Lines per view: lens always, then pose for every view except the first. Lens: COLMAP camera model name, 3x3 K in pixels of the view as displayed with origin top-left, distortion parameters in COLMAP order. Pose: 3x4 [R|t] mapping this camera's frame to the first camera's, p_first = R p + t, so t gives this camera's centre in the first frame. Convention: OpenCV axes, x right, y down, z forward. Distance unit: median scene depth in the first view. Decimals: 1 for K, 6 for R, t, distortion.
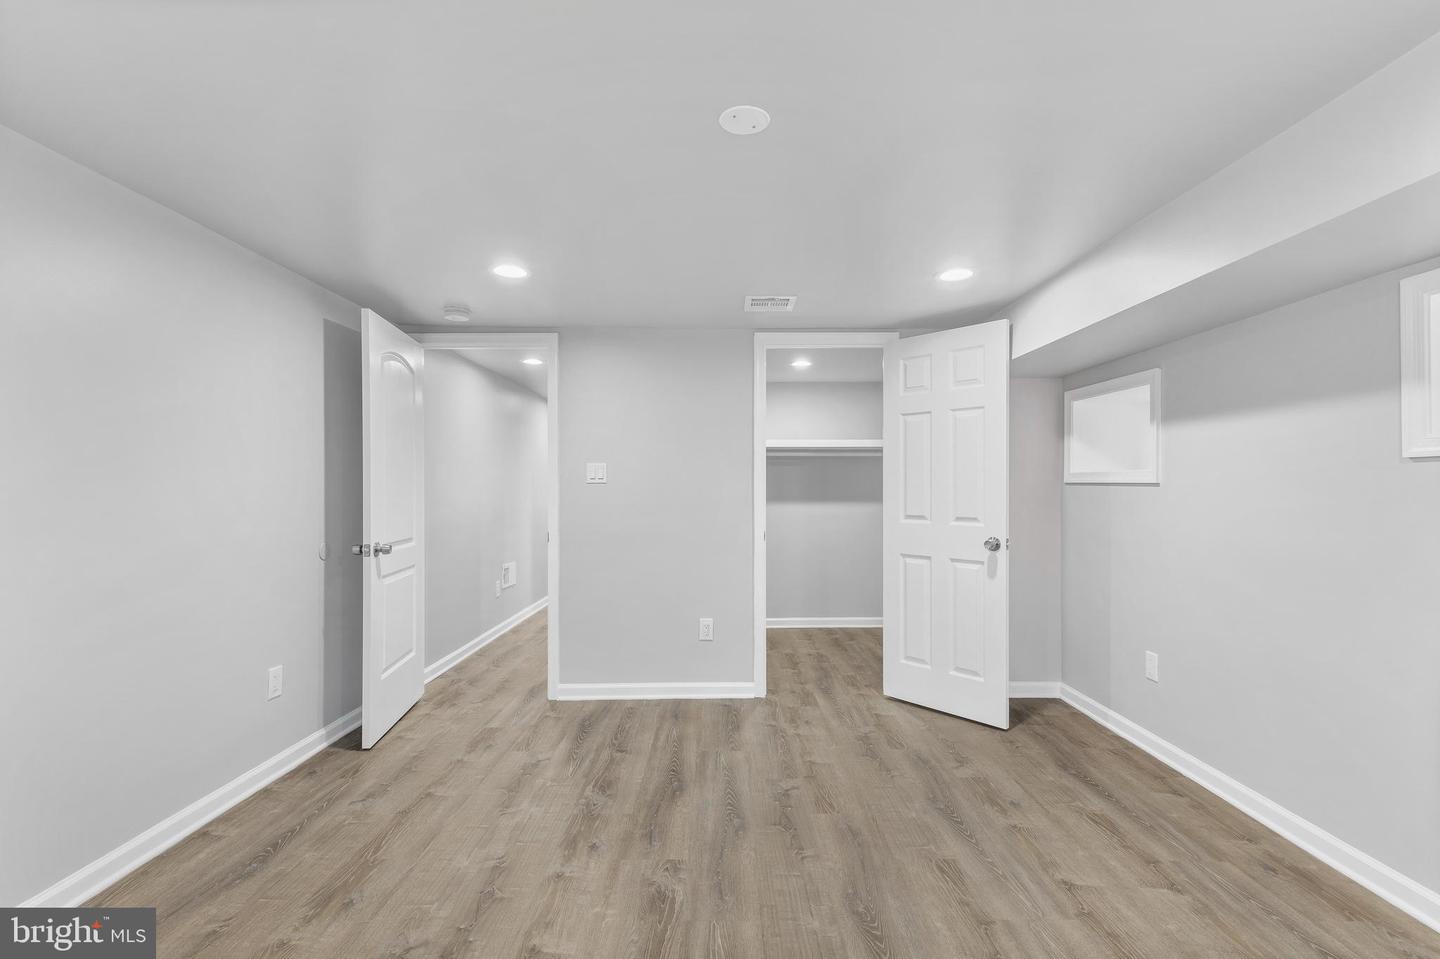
lens RADIAL K [[657.5, 0, 724.8], [0, 657.5, 479.2], [0, 0, 1]] dist [0.000828, 0.000229]
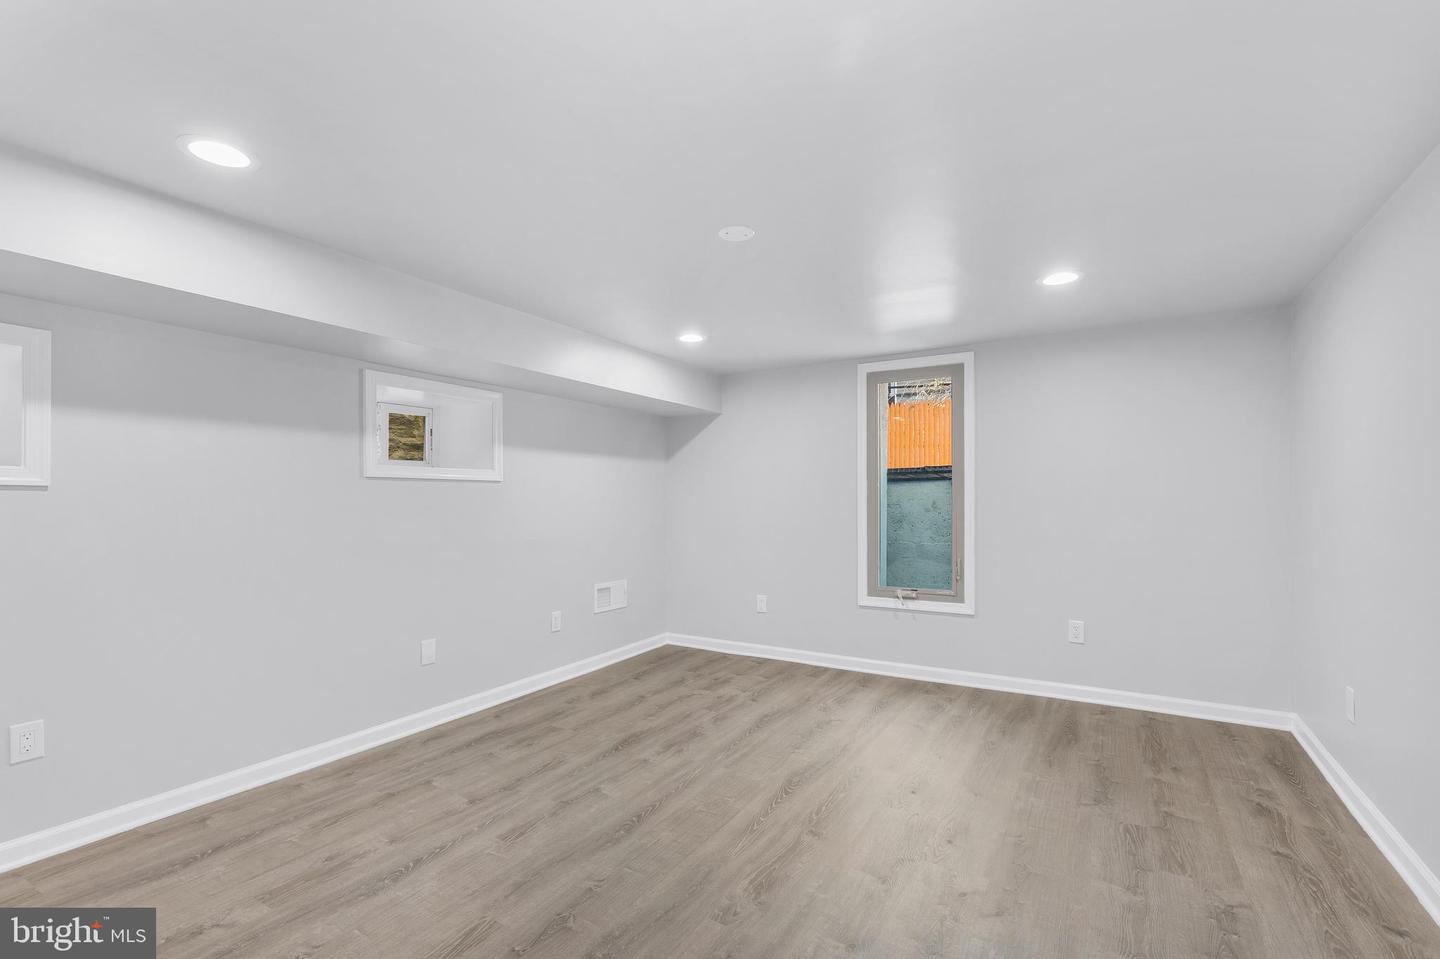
lens RADIAL K [[657.5, 0, 722.2], [0, 657.5, 491.3], [0, 0, 1]] dist [0.000828, 0.000229]
pose [[-0.859206, 0.011080, 0.511511, -0.513668], [-0.003183, 0.999630, -0.027000, 0.040009], [-0.511621, -0.024827, -0.858853, 1.712522]]
